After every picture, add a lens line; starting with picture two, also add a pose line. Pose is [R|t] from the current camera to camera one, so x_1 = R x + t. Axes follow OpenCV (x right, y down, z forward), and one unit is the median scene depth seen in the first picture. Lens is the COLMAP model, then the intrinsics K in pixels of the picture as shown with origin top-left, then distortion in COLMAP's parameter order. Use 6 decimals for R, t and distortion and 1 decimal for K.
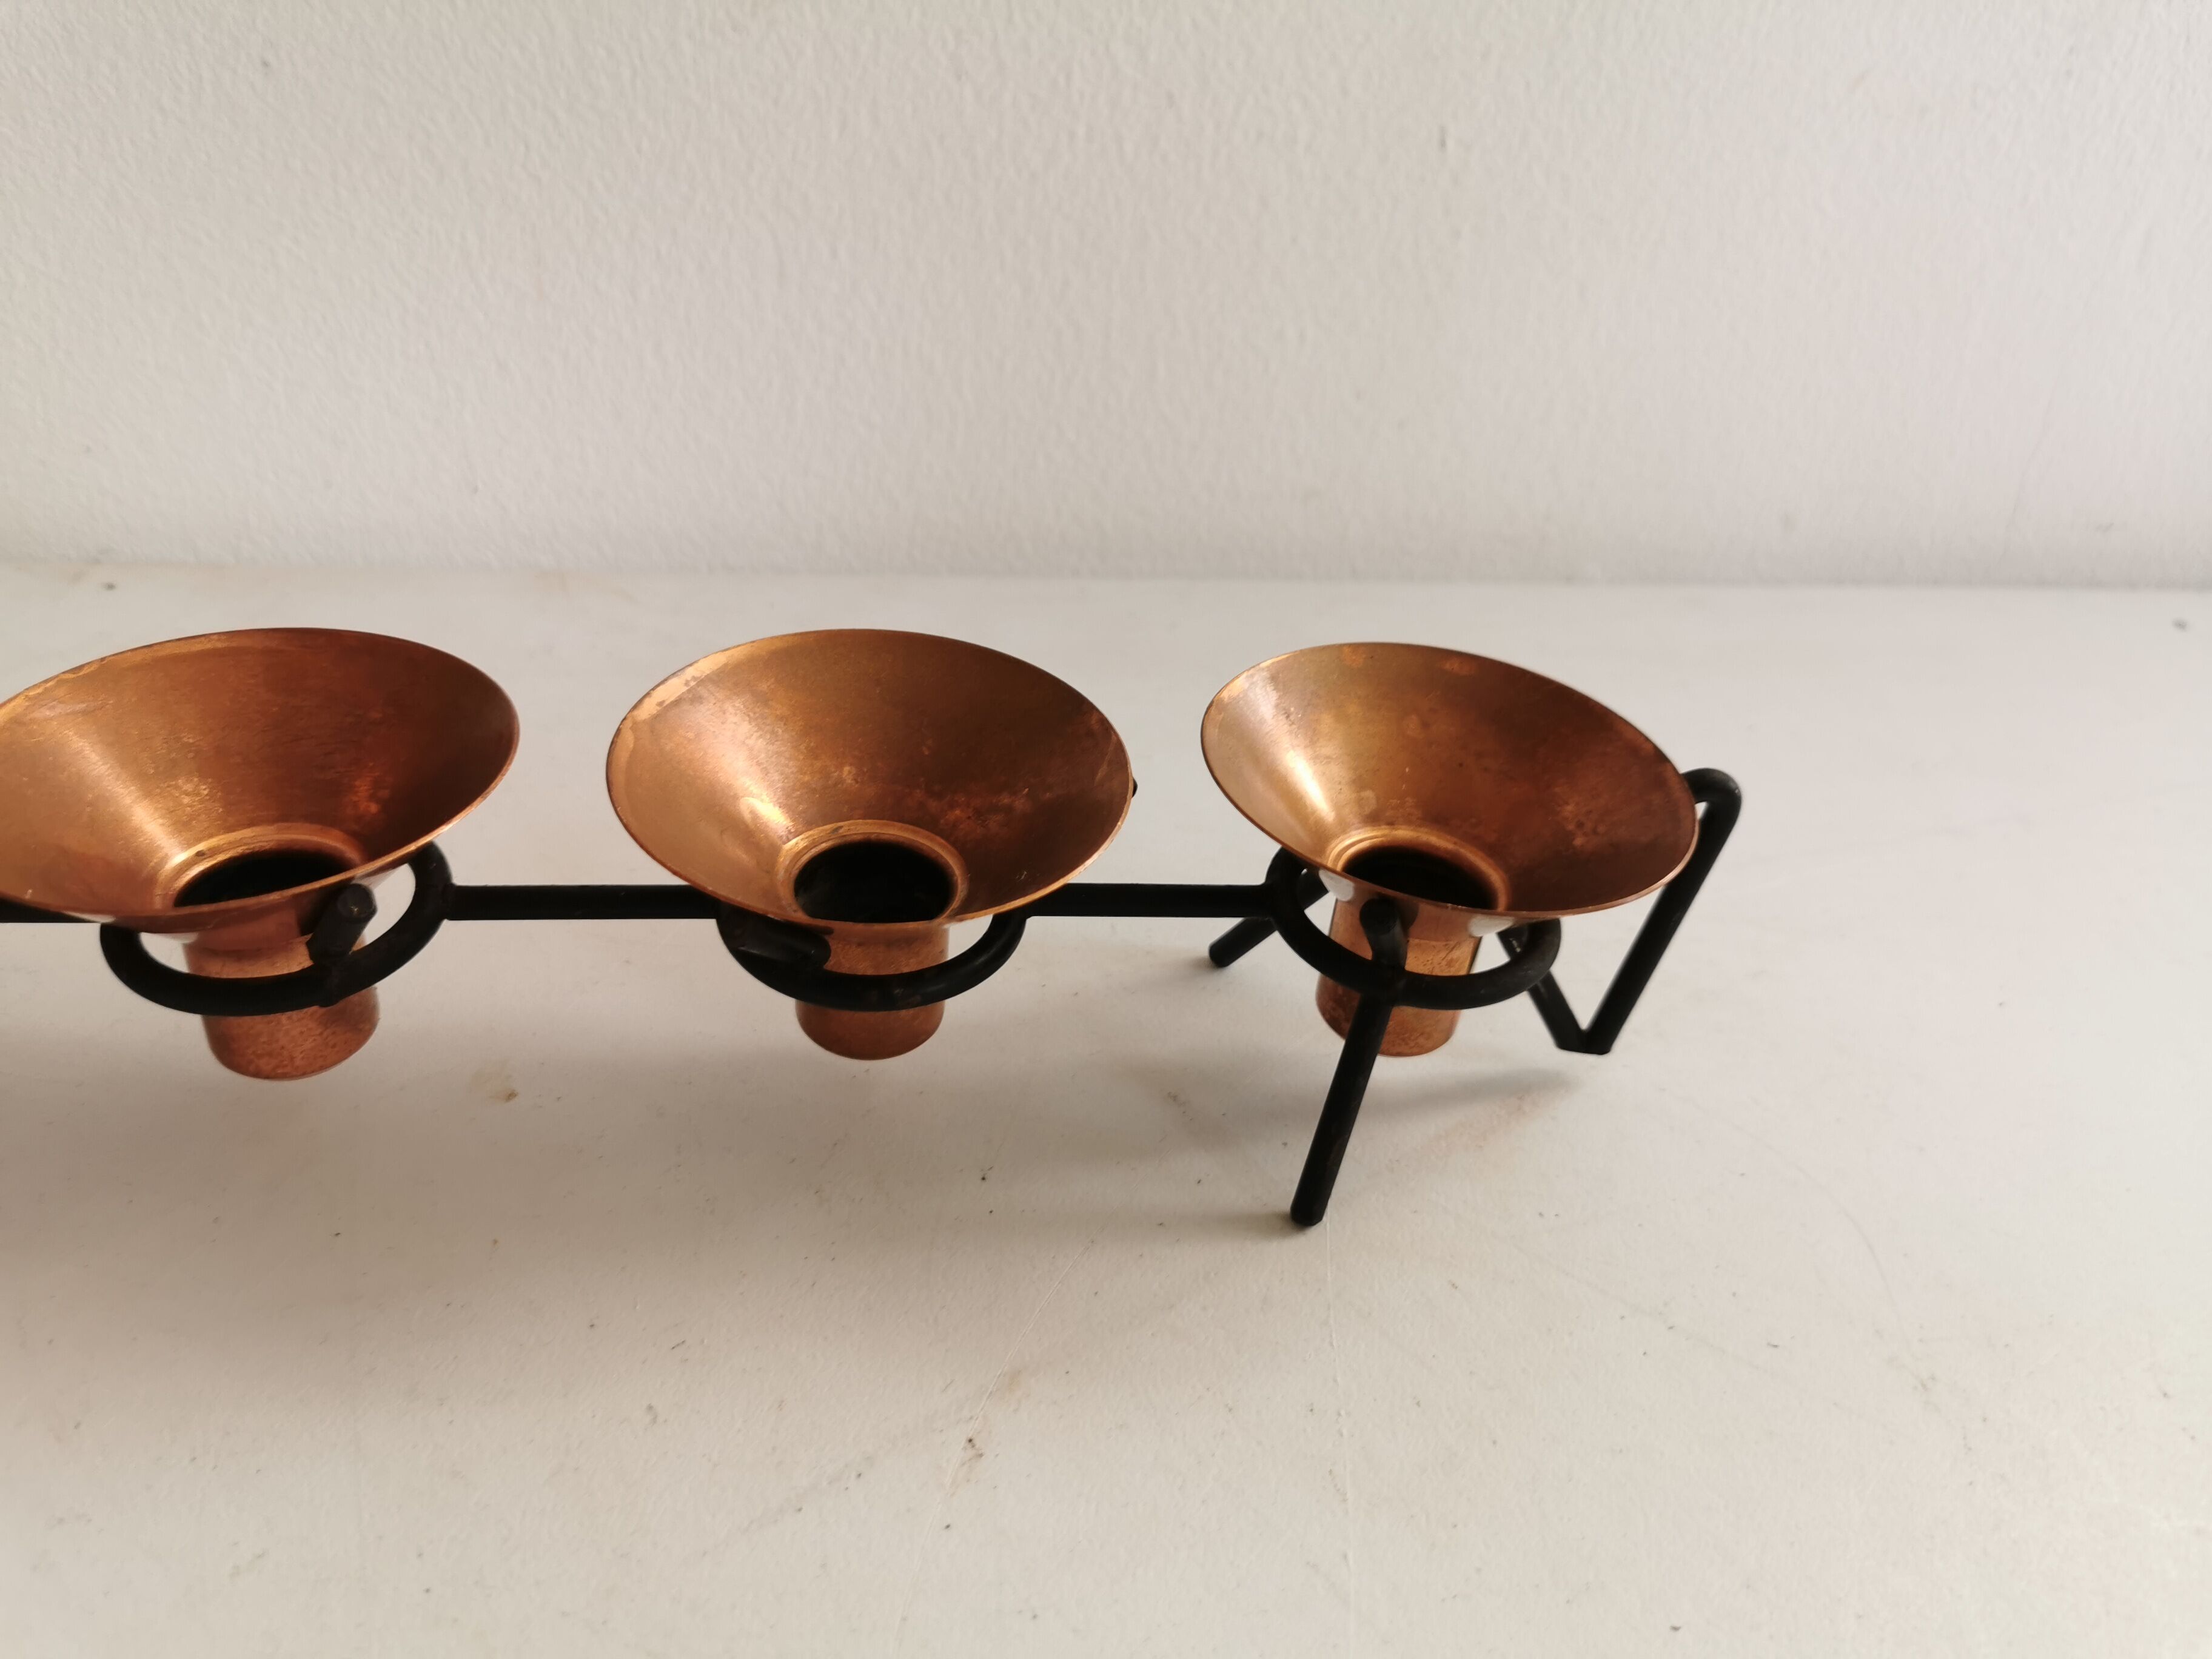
lens RADIAL K [[1709.9, 0, 1119.1], [0, 1709.9, 847.7], [0, 0, 1]] dist [0.024530, -0.065033]
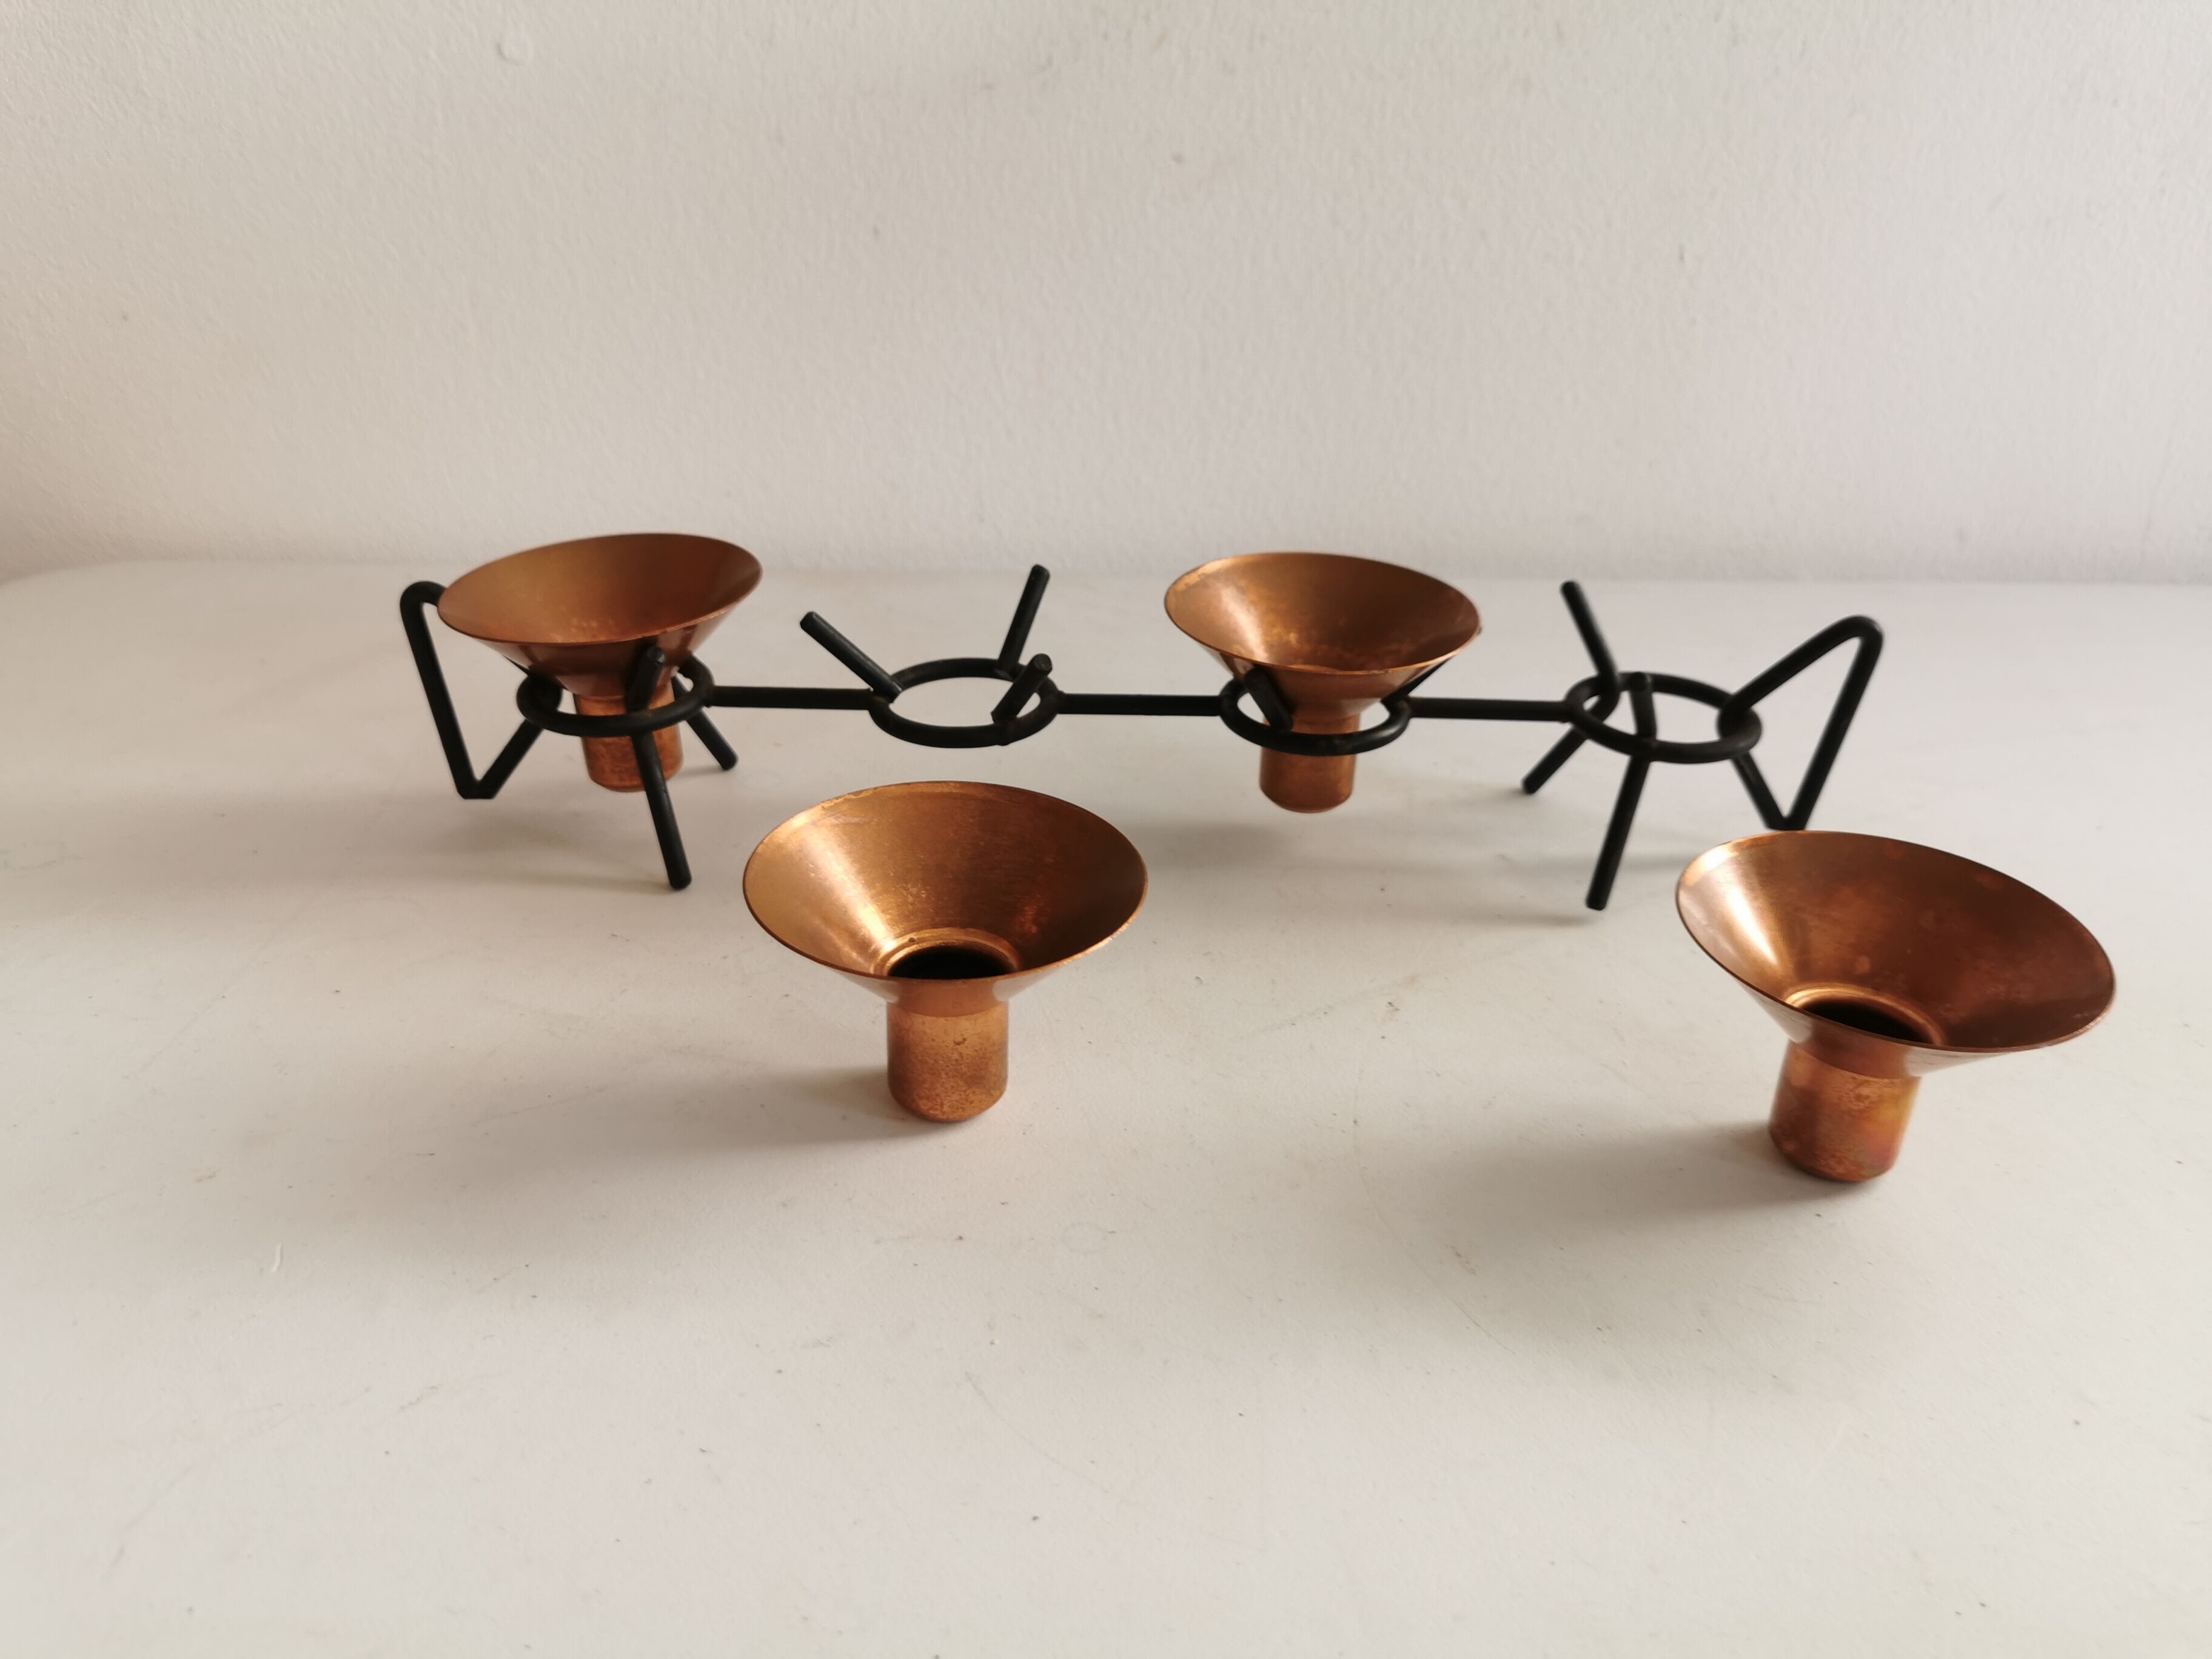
lens RADIAL K [[1701.6, 0, 1121.7], [0, 1701.6, 854.6], [0, 0, 1]] dist [0.030687, -0.075622]
pose [[0.990402, 0.009987, -0.137858, -0.068539], [-0.022533, 0.995710, -0.089745, 0.216620], [0.136370, 0.091990, 0.986378, -0.402933]]
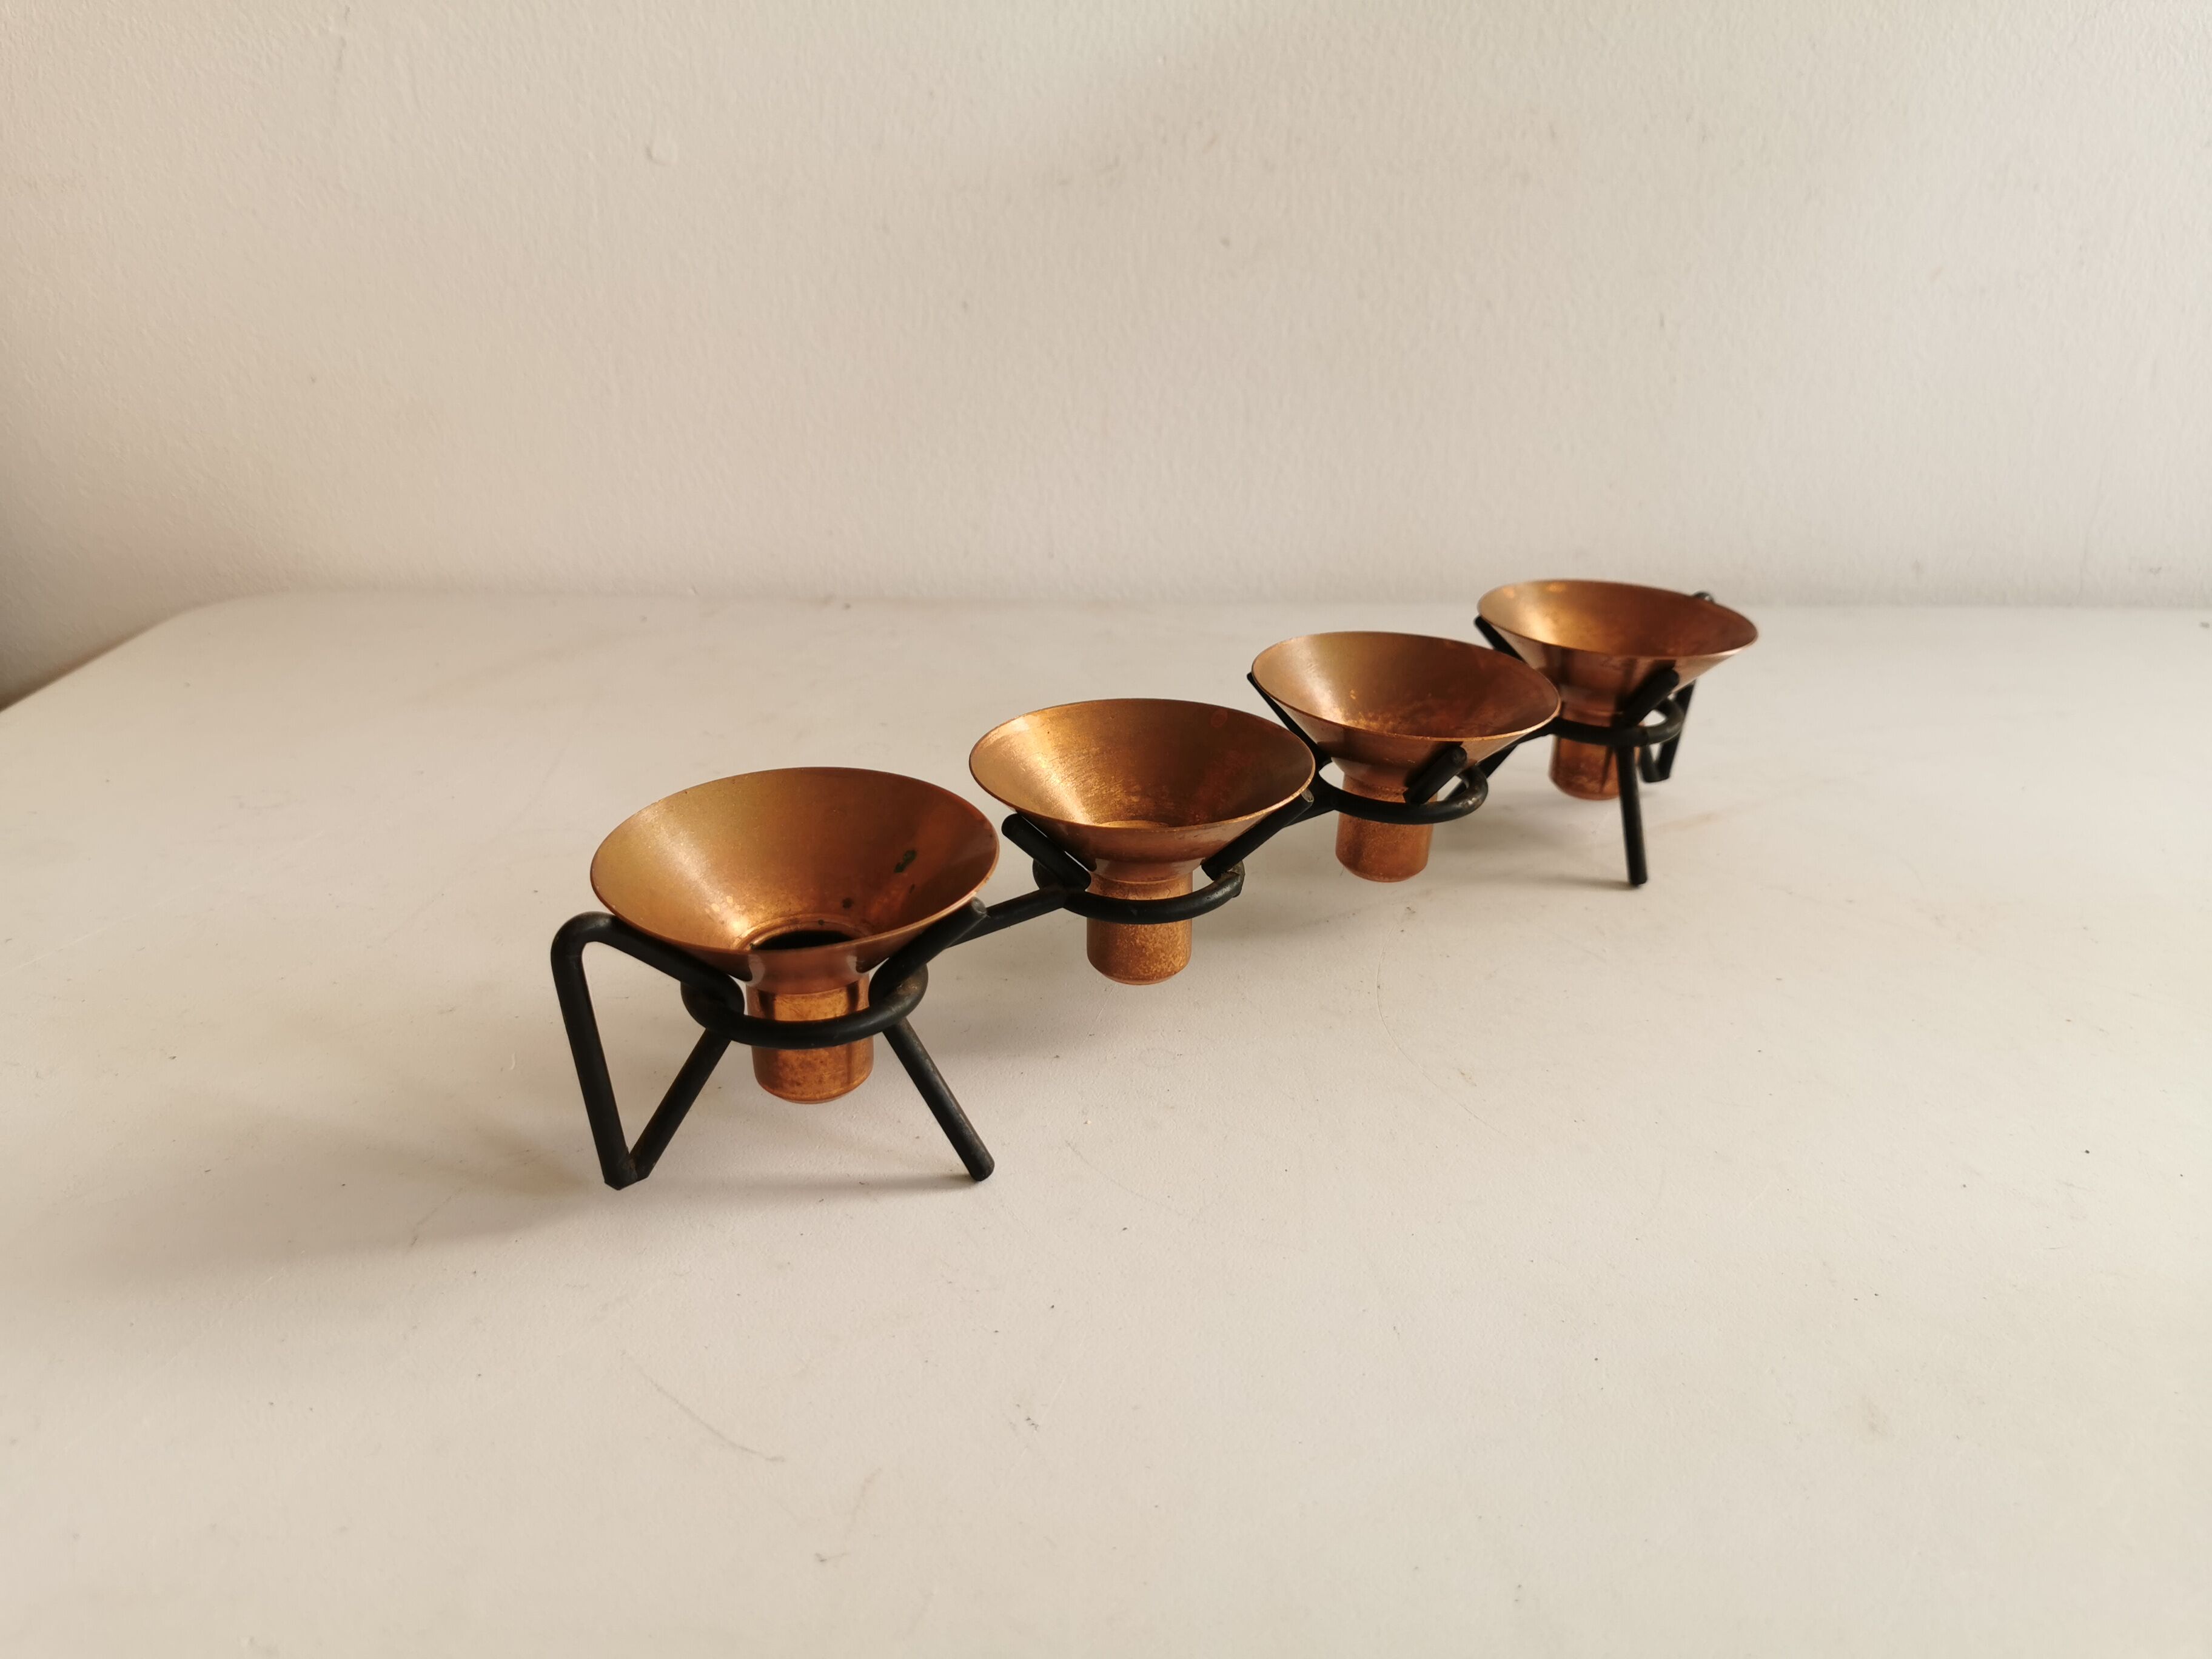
lens RADIAL K [[1701.6, 0, 1121.7], [0, 1701.6, 854.6], [0, 0, 1]] dist [0.030687, -0.075622]
pose [[0.987784, 0.002722, -0.155807, -0.063763], [-0.027667, 0.987026, -0.158161, 0.364598], [0.153355, 0.160540, 0.975043, -0.585586]]
